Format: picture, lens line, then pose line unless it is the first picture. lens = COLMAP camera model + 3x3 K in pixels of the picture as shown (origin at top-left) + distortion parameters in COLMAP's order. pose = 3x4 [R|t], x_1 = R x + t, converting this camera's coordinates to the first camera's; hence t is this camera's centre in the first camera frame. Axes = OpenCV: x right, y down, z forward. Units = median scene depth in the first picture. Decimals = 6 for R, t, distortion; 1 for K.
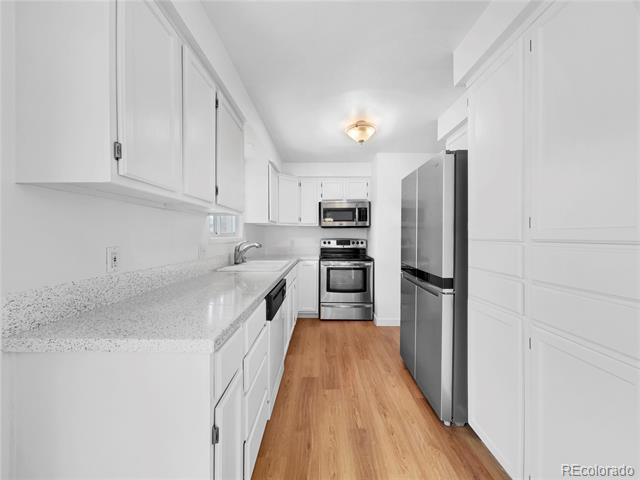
lens RADIAL K [[258.0, 0, 319.0], [0, 258.0, 237.6], [0, 0, 1]] dist [-0.000413, -0.000064]
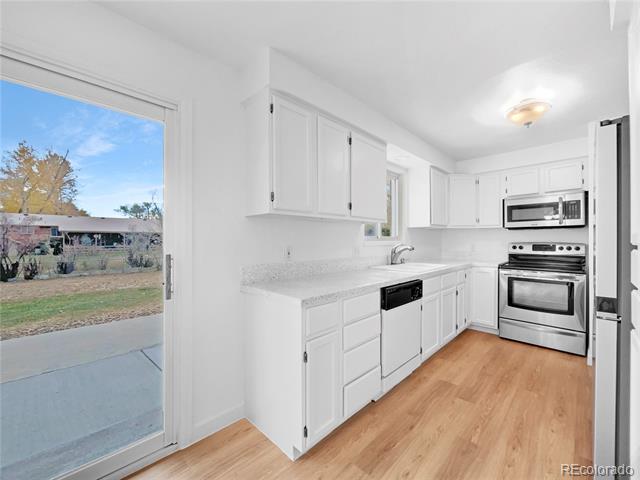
lens RADIAL K [[259.9, 0, 320.1], [0, 259.9, 241.3], [0, 0, 1]] dist [0.000117, 0.000062]
pose [[0.709585, 0.001801, -0.704618, 0.220259], [-0.001398, 0.999998, 0.001148, 0.000046], [0.704619, 0.000171, 0.709586, -0.036858]]
